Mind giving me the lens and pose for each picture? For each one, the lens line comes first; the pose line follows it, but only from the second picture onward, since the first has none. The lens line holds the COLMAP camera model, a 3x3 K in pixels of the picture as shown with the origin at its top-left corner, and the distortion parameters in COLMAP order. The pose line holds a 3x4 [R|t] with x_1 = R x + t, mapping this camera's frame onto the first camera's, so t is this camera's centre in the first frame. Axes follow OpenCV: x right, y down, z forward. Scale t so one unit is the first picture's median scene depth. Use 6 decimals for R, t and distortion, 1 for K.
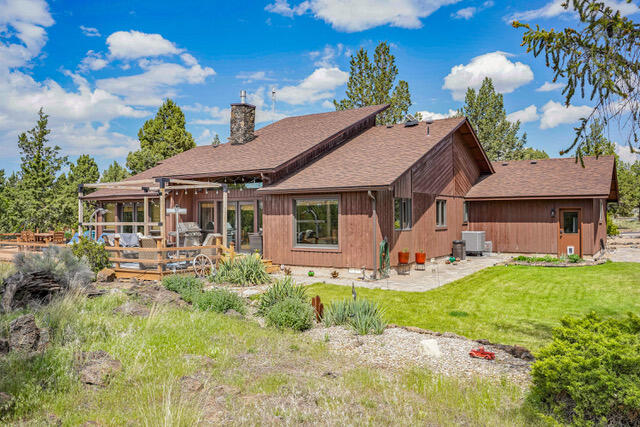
lens RADIAL K [[518.4, 0, 314.6], [0, 518.4, 212.5], [0, 0, 1]] dist [0.015097, -0.014207]
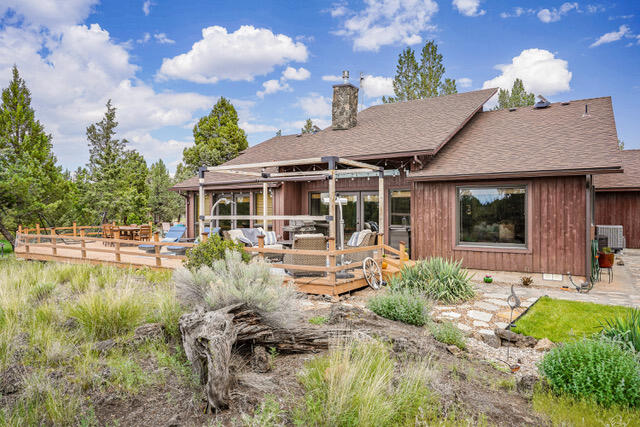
lens RADIAL K [[439.2, 0, 315.6], [0, 439.2, 211.7], [0, 0, 1]] dist [0.001649, 0.002378]
pose [[0.999996, 0.001783, 0.002288, -0.191653], [-0.001812, 0.999917, 0.012732, 0.003112], [-0.002265, -0.012736, 0.999916, 0.222942]]
